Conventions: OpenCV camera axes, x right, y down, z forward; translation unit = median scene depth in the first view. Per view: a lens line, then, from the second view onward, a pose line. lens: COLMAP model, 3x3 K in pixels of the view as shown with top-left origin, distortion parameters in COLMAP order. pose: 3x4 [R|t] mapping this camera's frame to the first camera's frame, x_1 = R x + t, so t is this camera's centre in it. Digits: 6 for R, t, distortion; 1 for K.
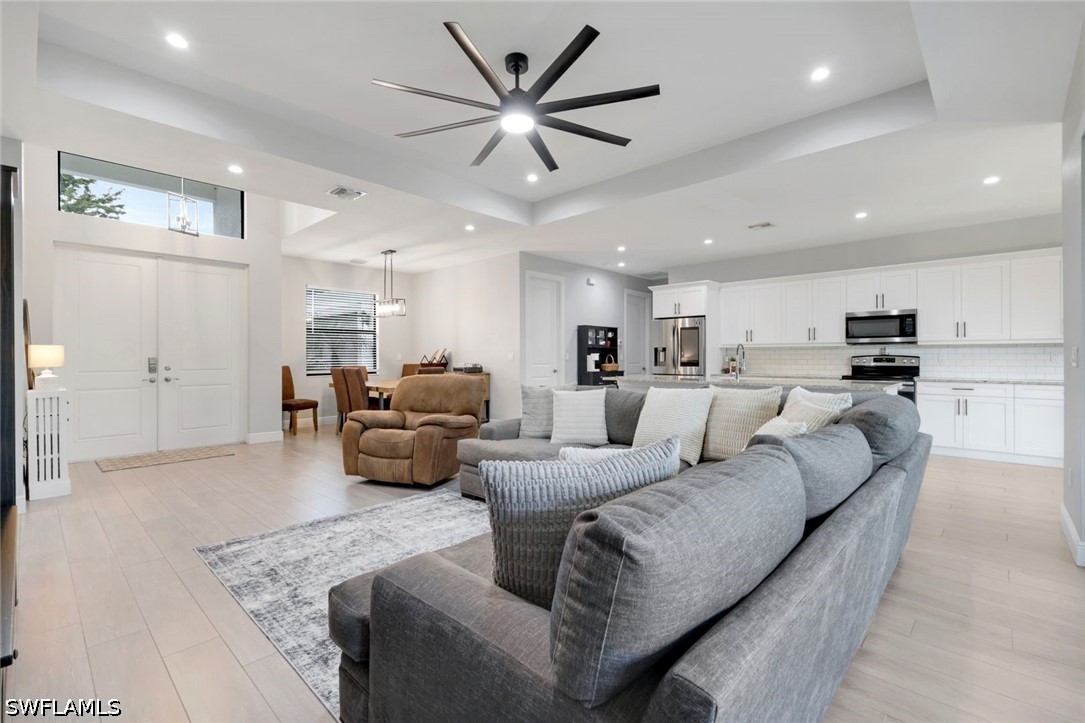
lens RADIAL K [[482.8, 0, 544.8], [0, 482.8, 361.0], [0, 0, 1]] dist [0.017530, 0.000132]
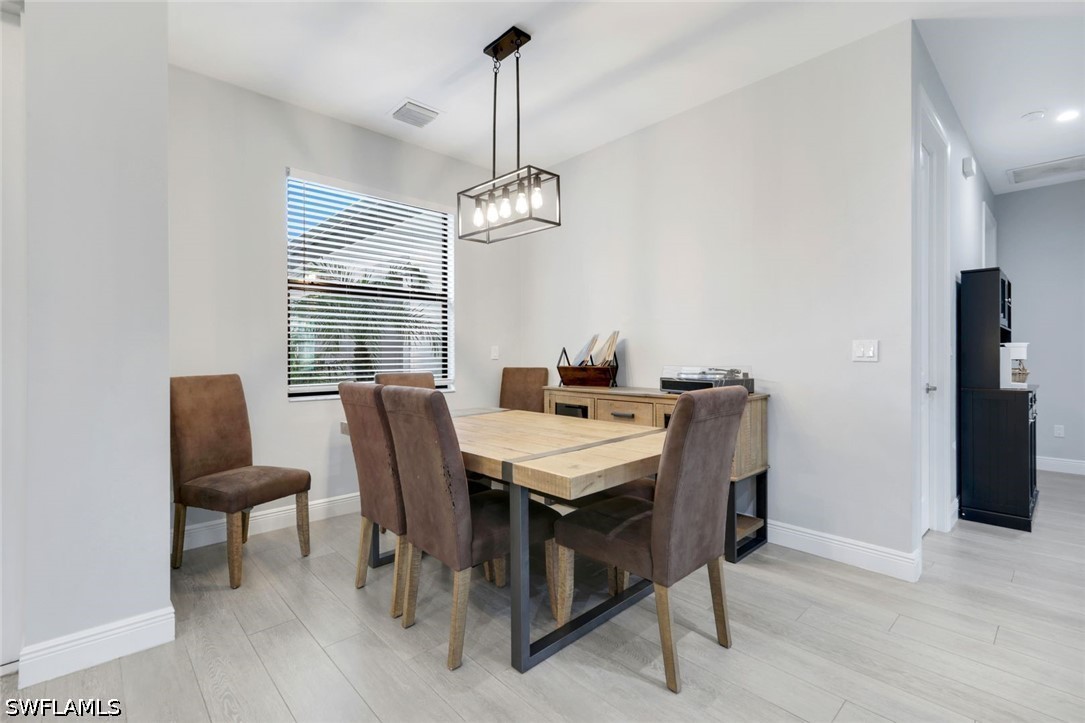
lens RADIAL K [[482.8, 0, 541.1], [0, 482.8, 359.0], [0, 0, 1]] dist [0.017530, 0.000132]
pose [[0.997807, 0.002615, -0.066136, -0.272548], [-0.002895, 0.999987, -0.004138, 0.000240], [0.066124, 0.004320, 0.997802, 0.651277]]
